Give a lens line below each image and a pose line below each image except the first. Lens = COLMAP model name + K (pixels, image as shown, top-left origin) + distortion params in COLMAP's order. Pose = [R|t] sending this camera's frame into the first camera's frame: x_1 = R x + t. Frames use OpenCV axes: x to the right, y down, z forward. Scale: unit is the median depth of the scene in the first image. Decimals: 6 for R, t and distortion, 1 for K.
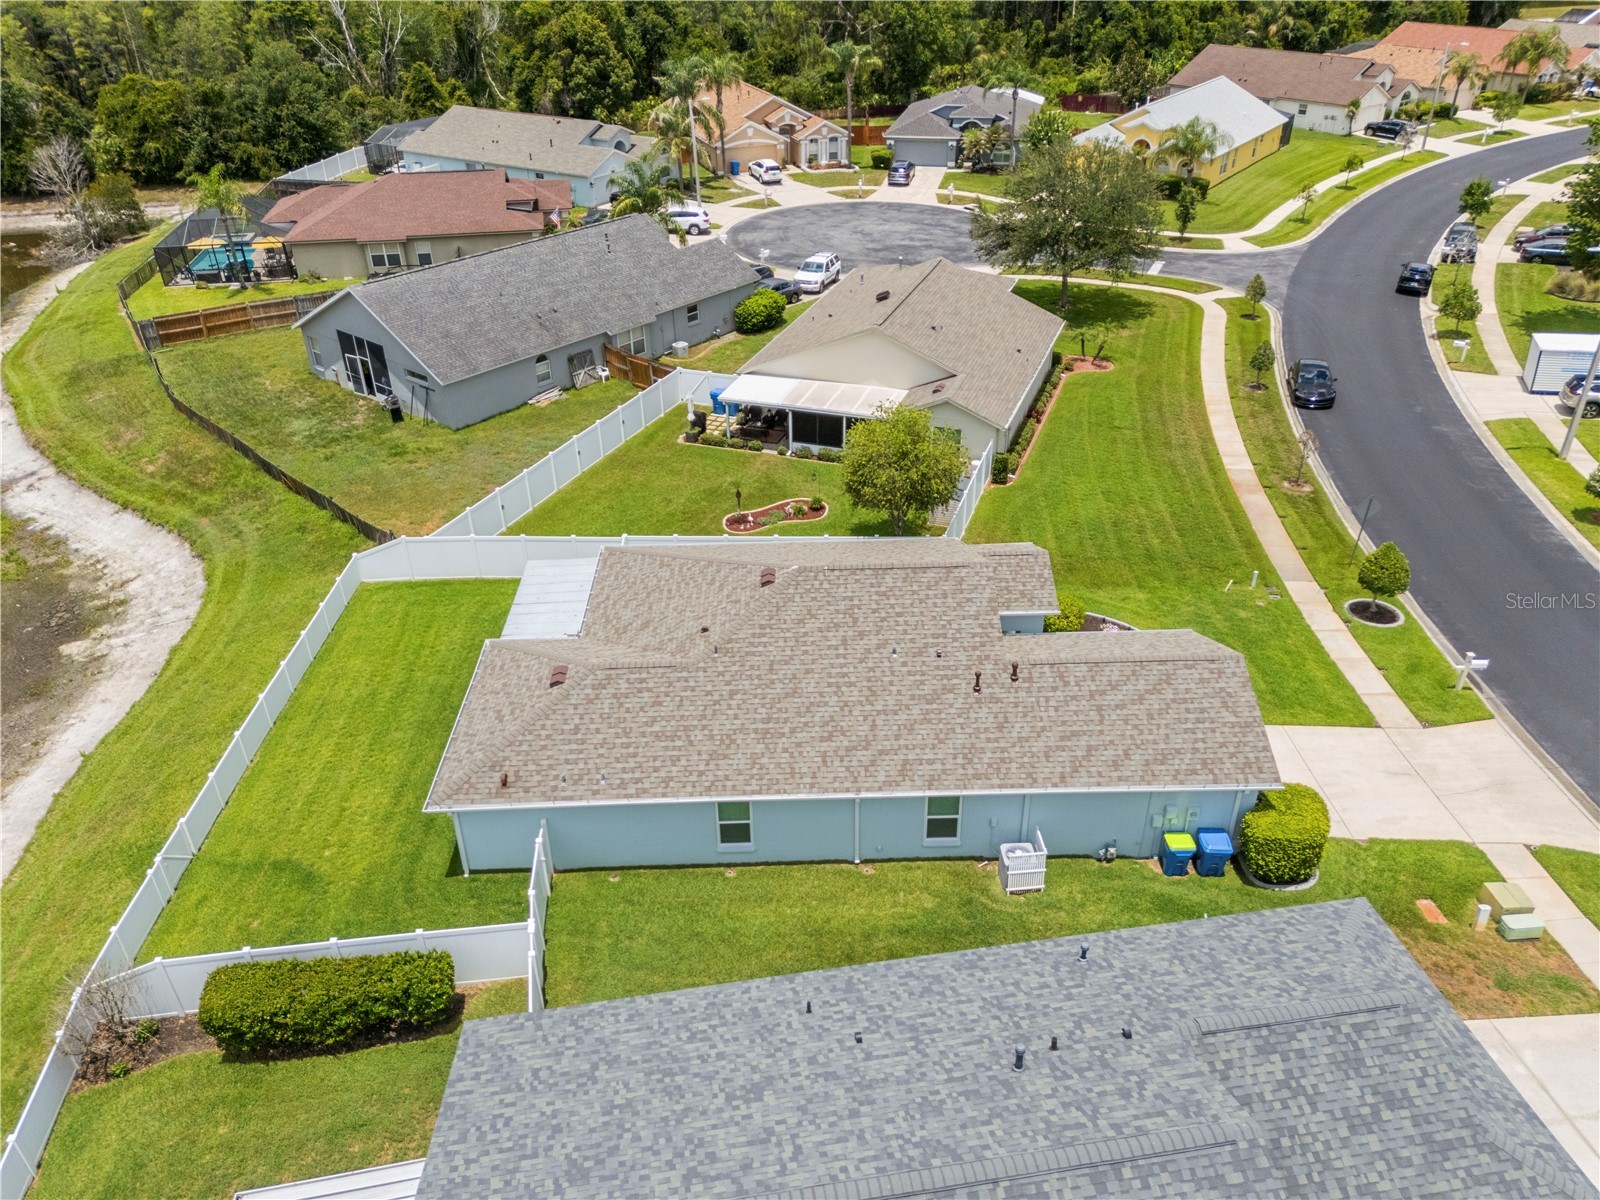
lens RADIAL K [[1184.7, 0, 800.0], [0, 1184.7, 600.0], [0, 0, 1]] dist [0.068734, -0.061388]
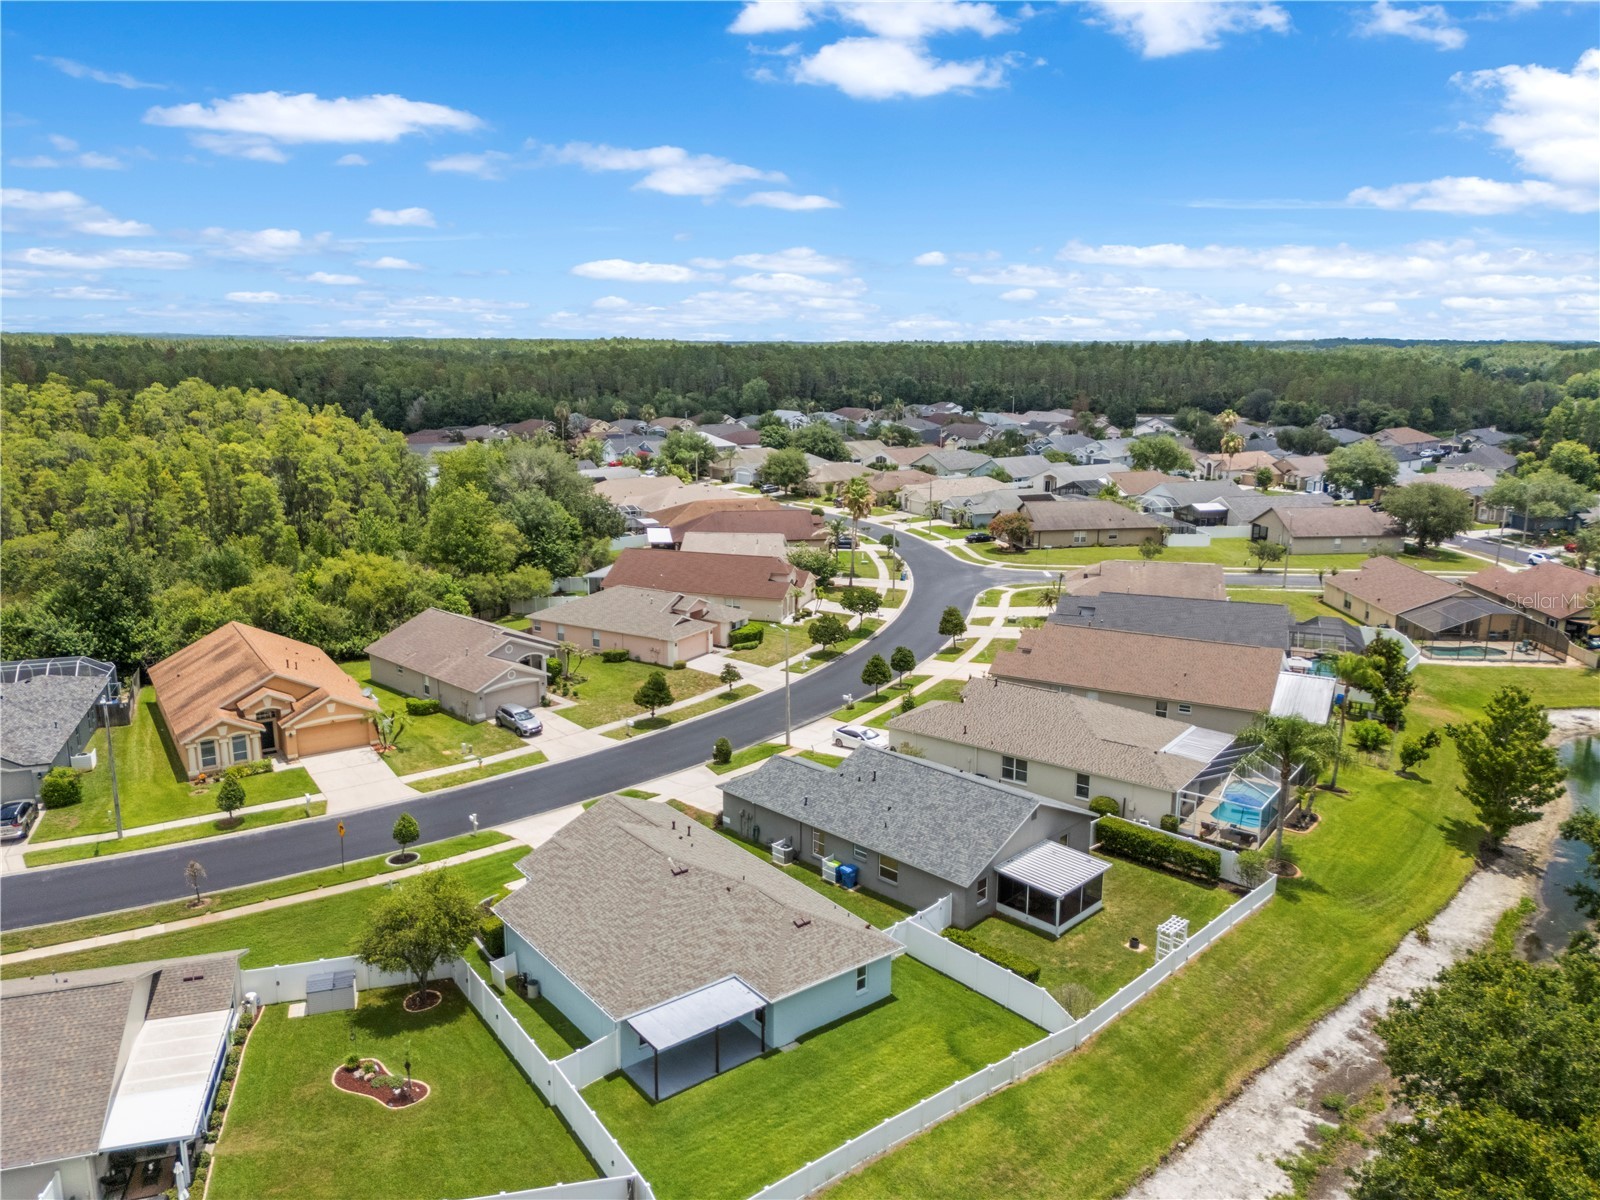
lens RADIAL K [[1173.1, 0, 800.0], [0, 1173.1, 600.0], [0, 0, 1]] dist [0.087814, -0.085489]
pose [[-0.592840, -0.161114, 0.789039, -0.586816], [0.417364, 0.776466, 0.472131, -0.437825], [-0.688729, 0.609214, -0.393078, 0.558608]]
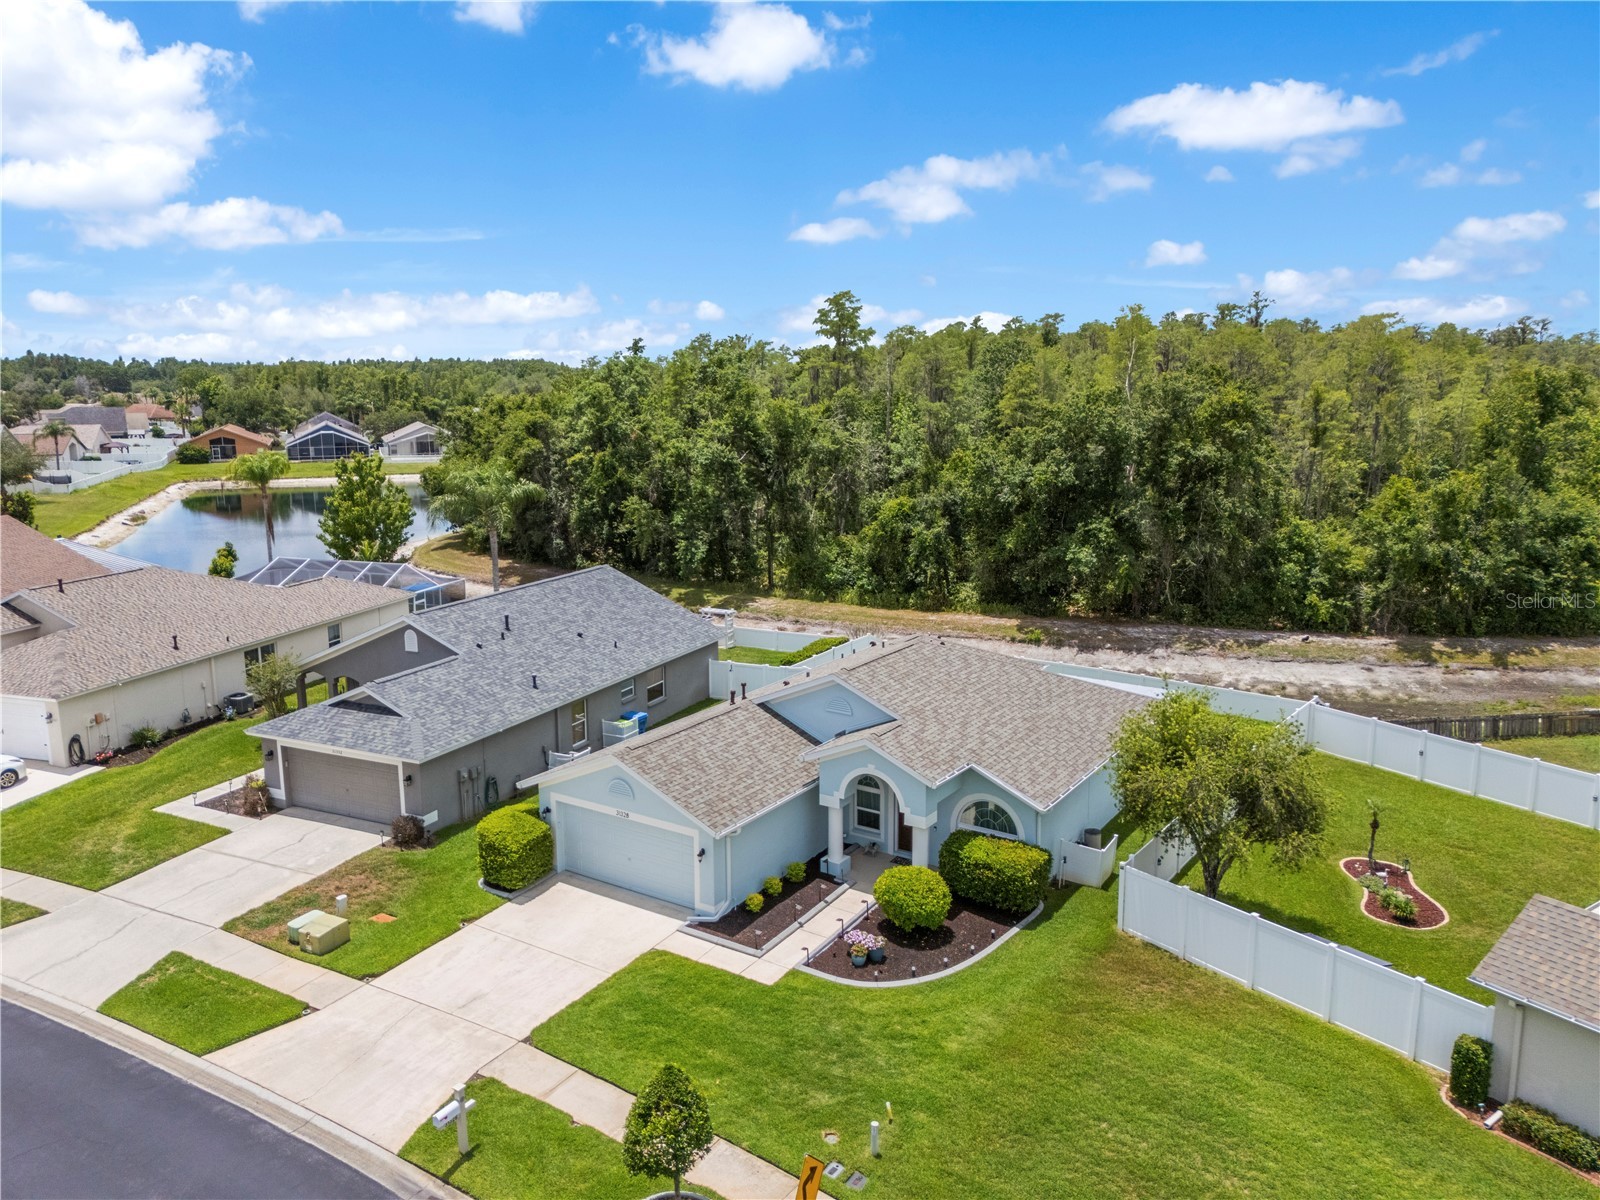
lens RADIAL K [[1173.1, 0, 800.0], [0, 1173.1, 600.0], [0, 0, 1]] dist [0.087814, -0.085489]
pose [[-0.569006, 0.172358, -0.804068, 0.424370], [-0.411293, 0.787054, 0.459766, -0.232530], [0.712089, 0.592317, -0.376949, 0.567824]]
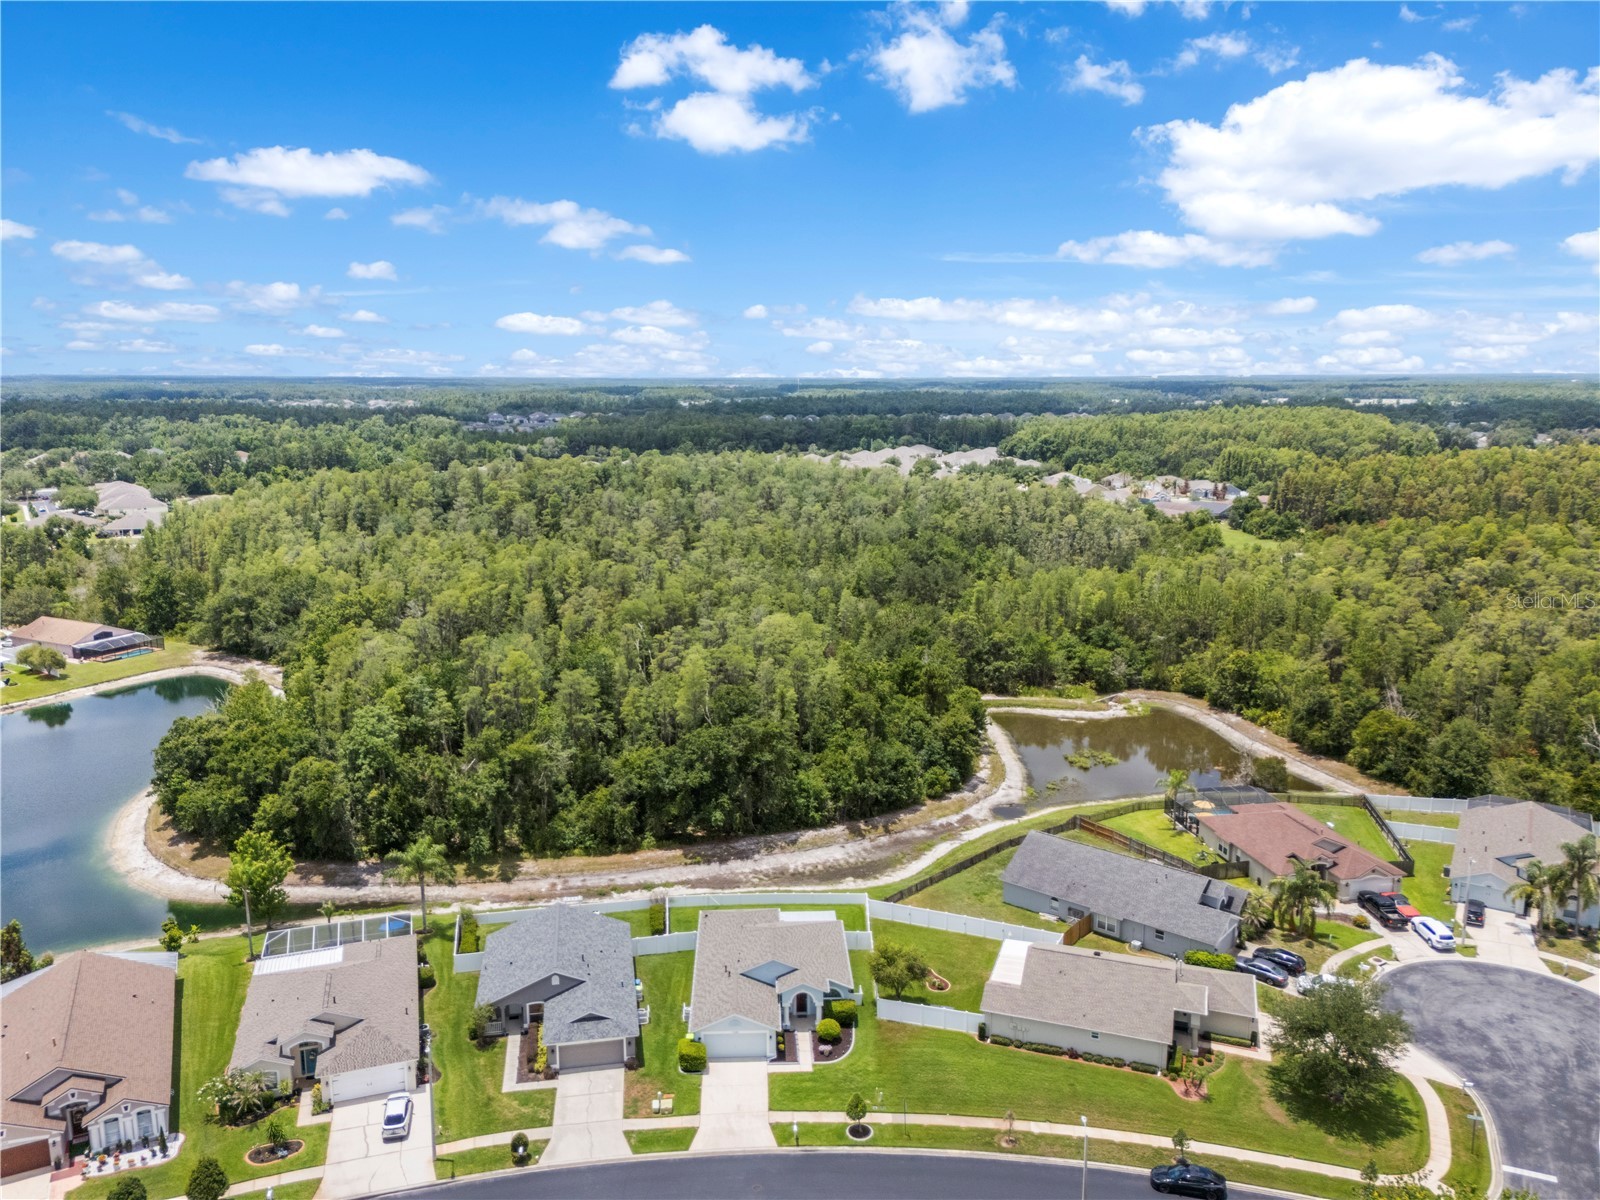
lens RADIAL K [[1173.1, 0, 800.0], [0, 1173.1, 600.0], [0, 0, 1]] dist [0.087814, -0.085489]
pose [[0.017675, 0.202178, -0.979189, 1.216260], [-0.512265, 0.842870, 0.164785, -0.552873], [0.858645, 0.498692, 0.118467, 0.115266]]
